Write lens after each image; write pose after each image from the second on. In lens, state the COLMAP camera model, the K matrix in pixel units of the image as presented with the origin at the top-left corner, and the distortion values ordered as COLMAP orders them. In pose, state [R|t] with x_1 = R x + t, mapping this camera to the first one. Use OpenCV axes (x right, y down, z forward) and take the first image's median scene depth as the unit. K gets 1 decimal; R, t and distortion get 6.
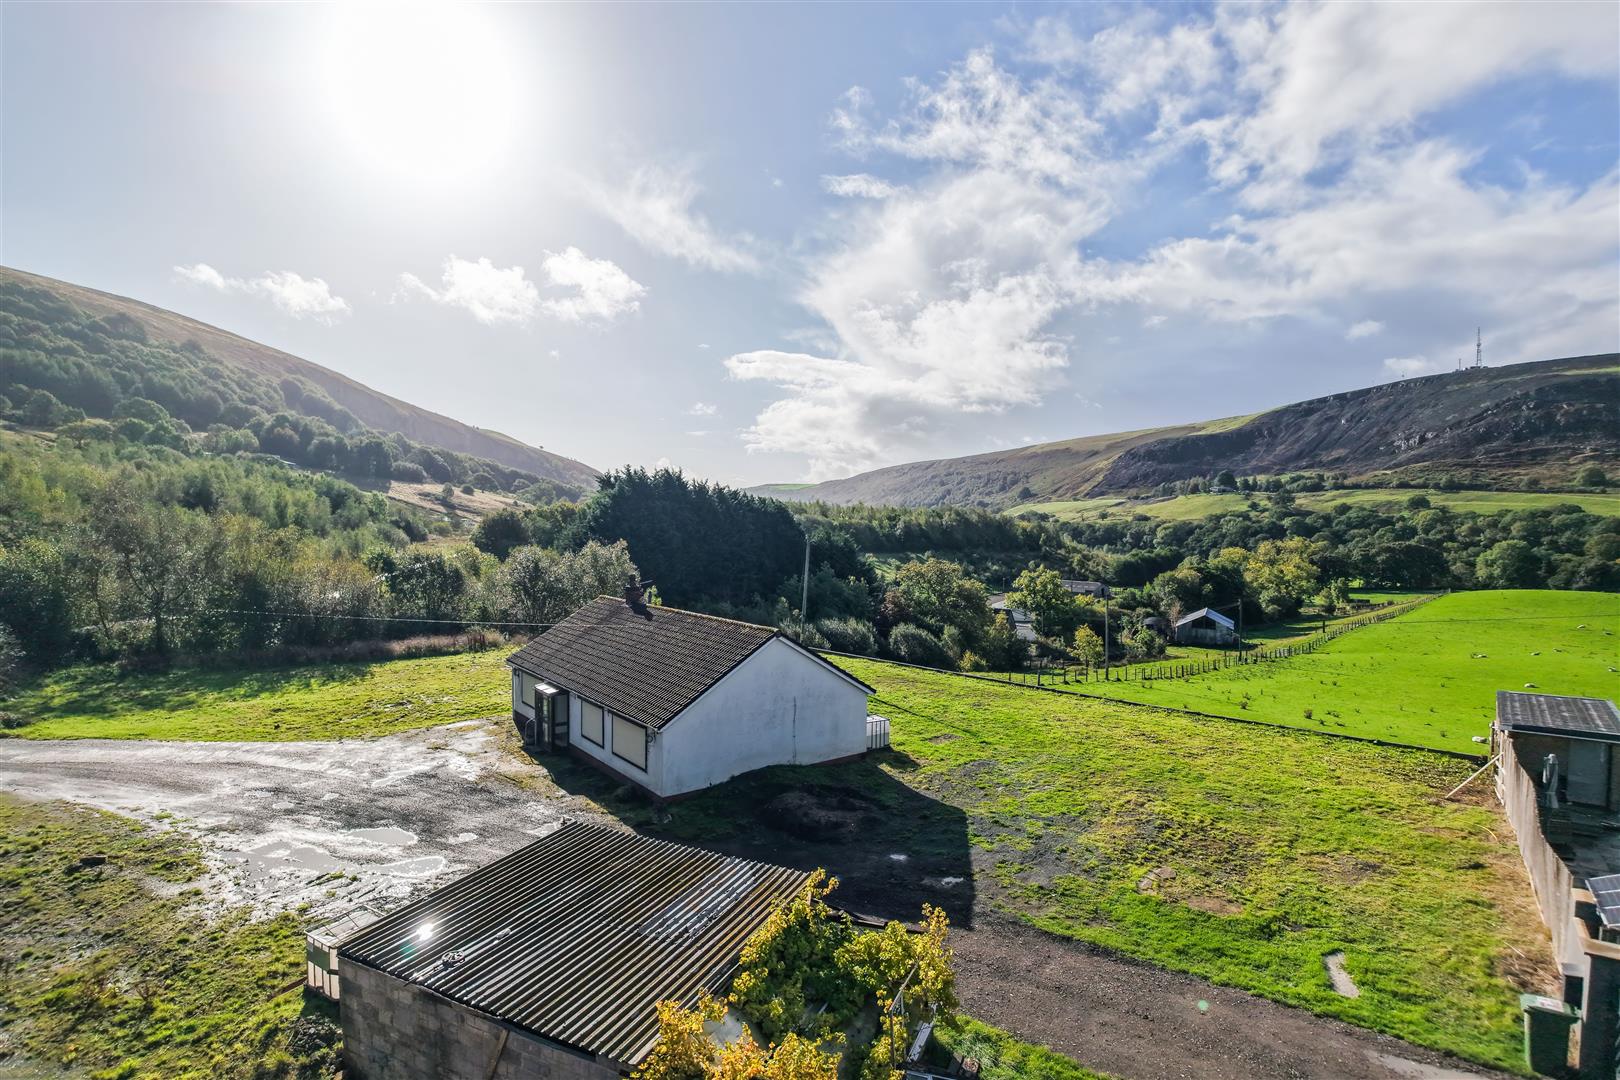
lens RADIAL K [[831.6, 0, 840.9], [0, 831.6, 569.0], [0, 0, 1]] dist [-0.051963, 0.001235]
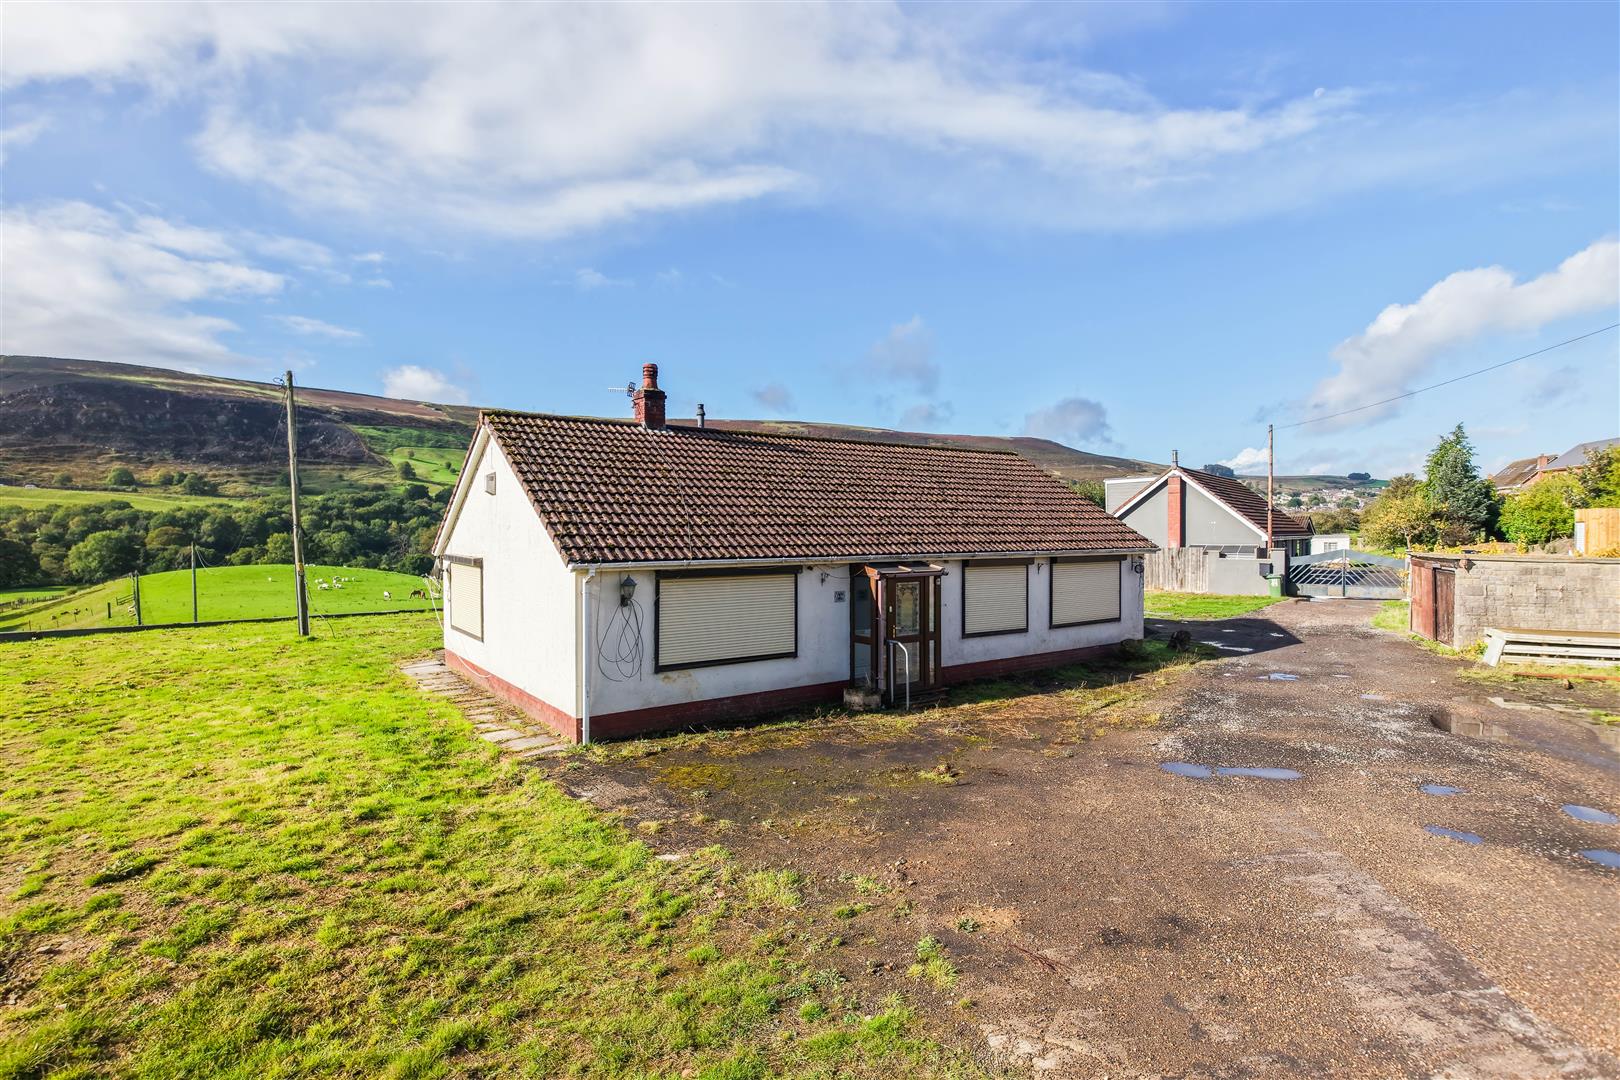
lens RADIAL K [[820.1, 0, 809.8], [0, 820.1, 546.7], [0, 0, 1]] dist [-0.066818, 0.009702]
pose [[0.051576, -0.023507, 0.998392, -0.050720], [0.056123, 0.998211, 0.020604, 0.007935], [-0.997091, 0.054970, 0.052803, 0.064607]]
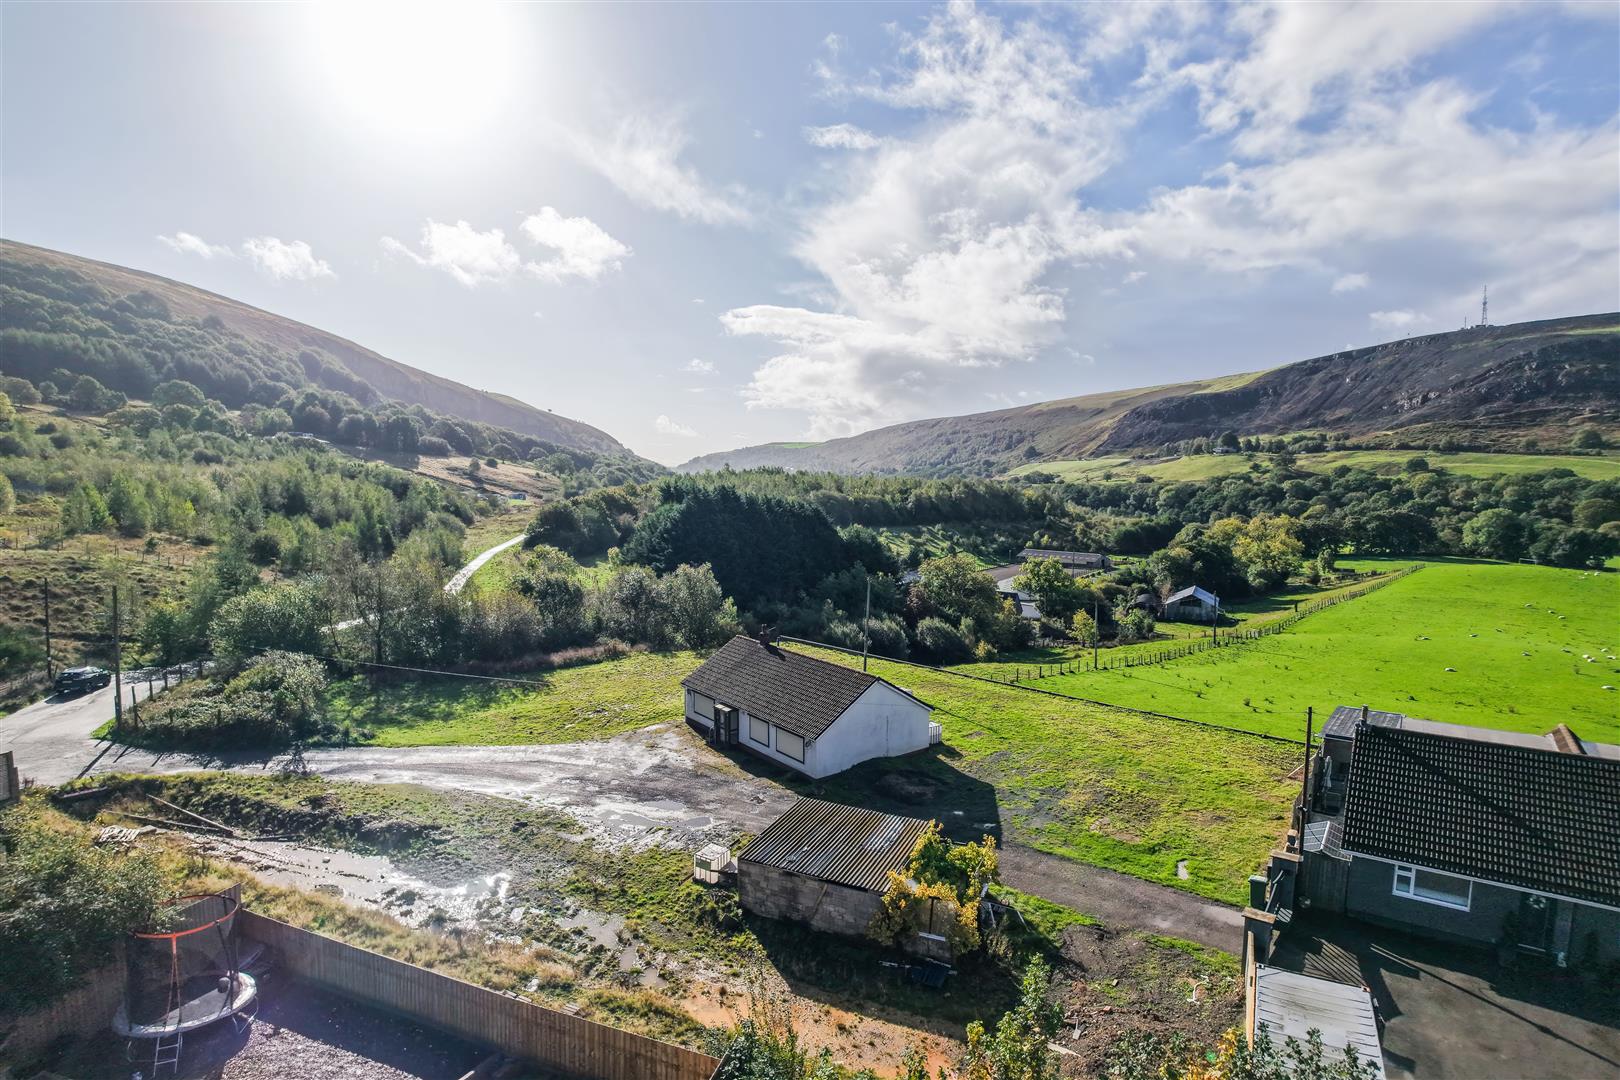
lens RADIAL K [[831.6, 0, 840.9], [0, 831.6, 569.0], [0, 0, 1]] dist [-0.051963, 0.001235]
pose [[0.999956, -0.007144, -0.006023, -0.008410], [0.007452, 0.998579, 0.052761, -0.013669], [0.005637, -0.052804, 0.998589, -0.037915]]
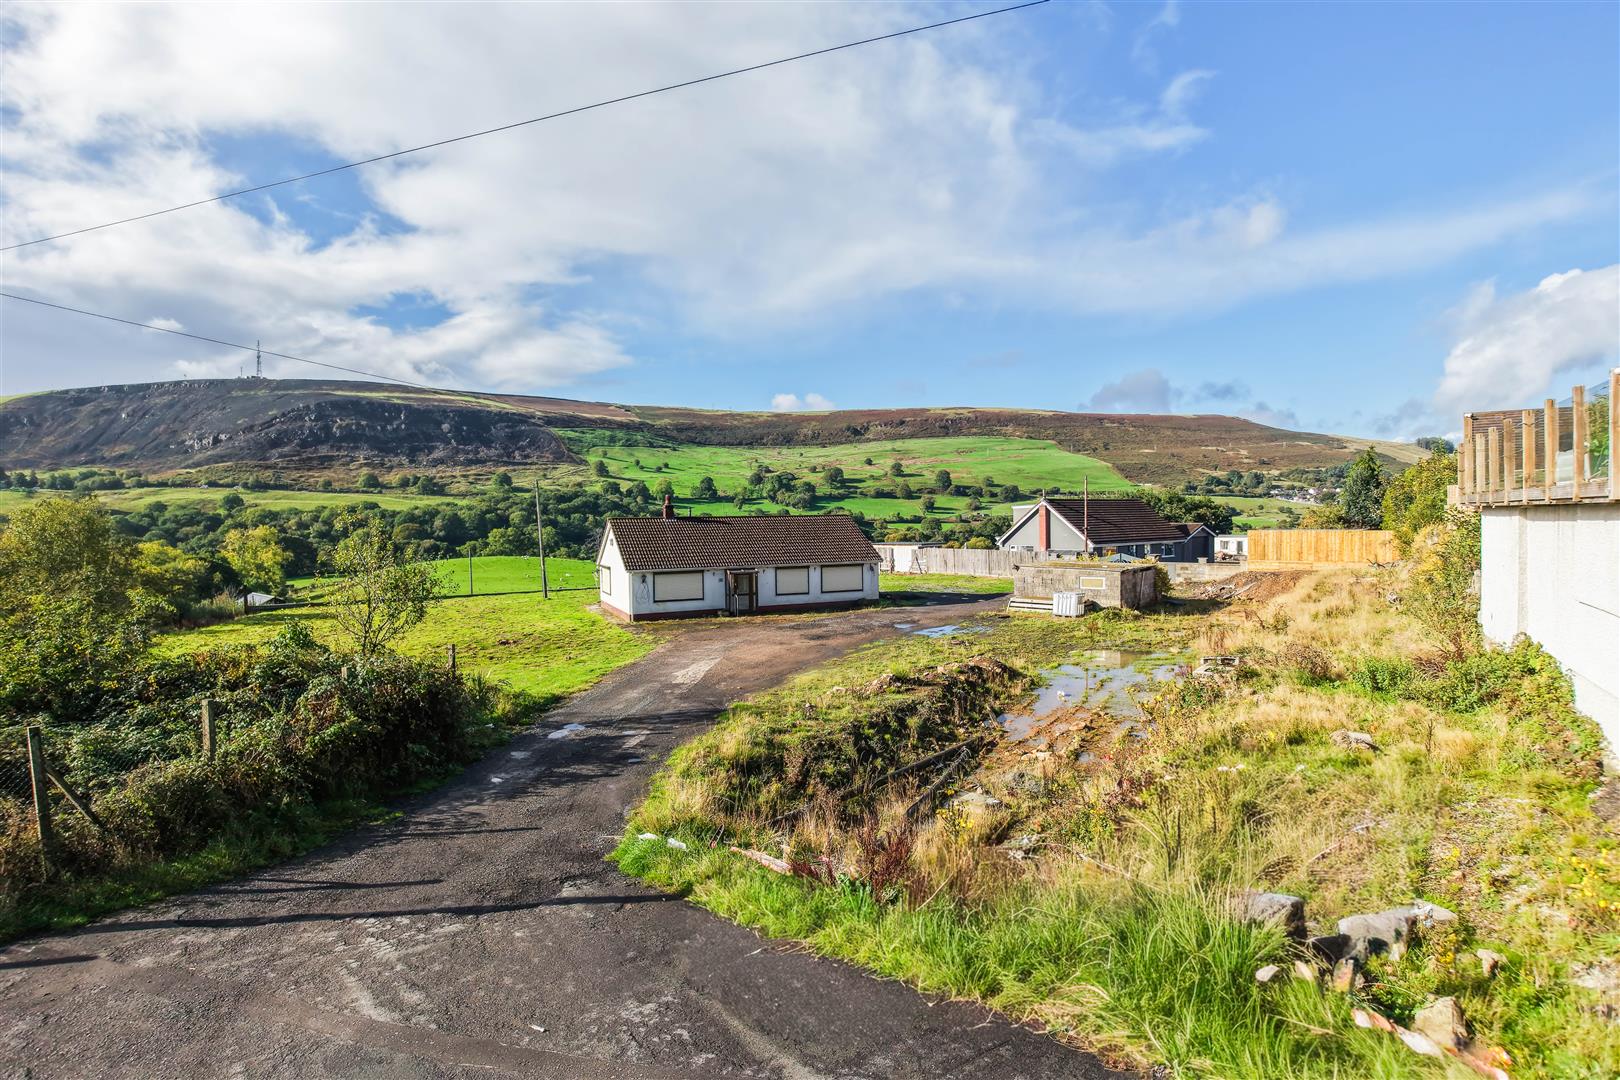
lens RADIAL K [[814.4, 0, 806.3], [0, 814.4, 559.0], [0, 0, 1]] dist [-0.054981, -0.001575]
pose [[0.265150, -0.055321, 0.962619, -0.097933], [0.068793, 0.996894, 0.038342, 0.005642], [-0.961750, 0.056055, 0.268133, 0.035630]]
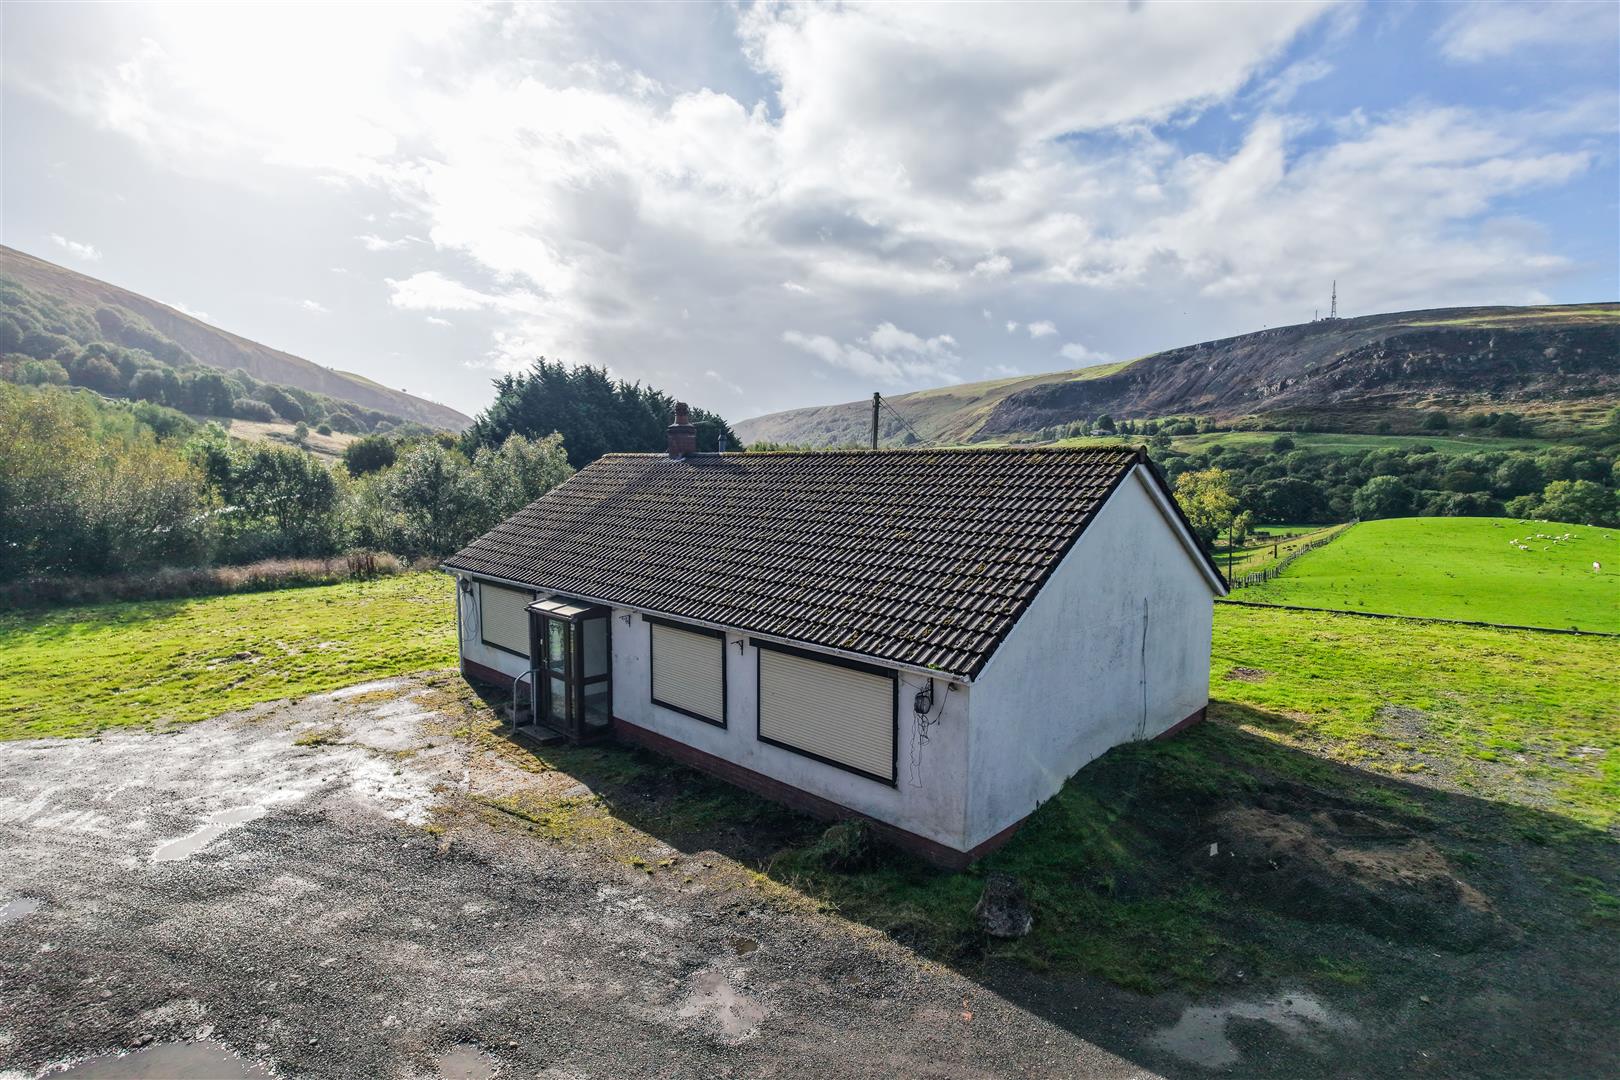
lens RADIAL K [[820.4, 0, 838.8], [0, 820.4, 577.6], [0, 0, 1]] dist [-0.049077, 0.000589]
pose [[0.990166, -0.023412, 0.137923, -0.017906], [0.013125, 0.997095, 0.075030, 0.006519], [-0.139279, -0.072482, 0.987597, 0.035435]]
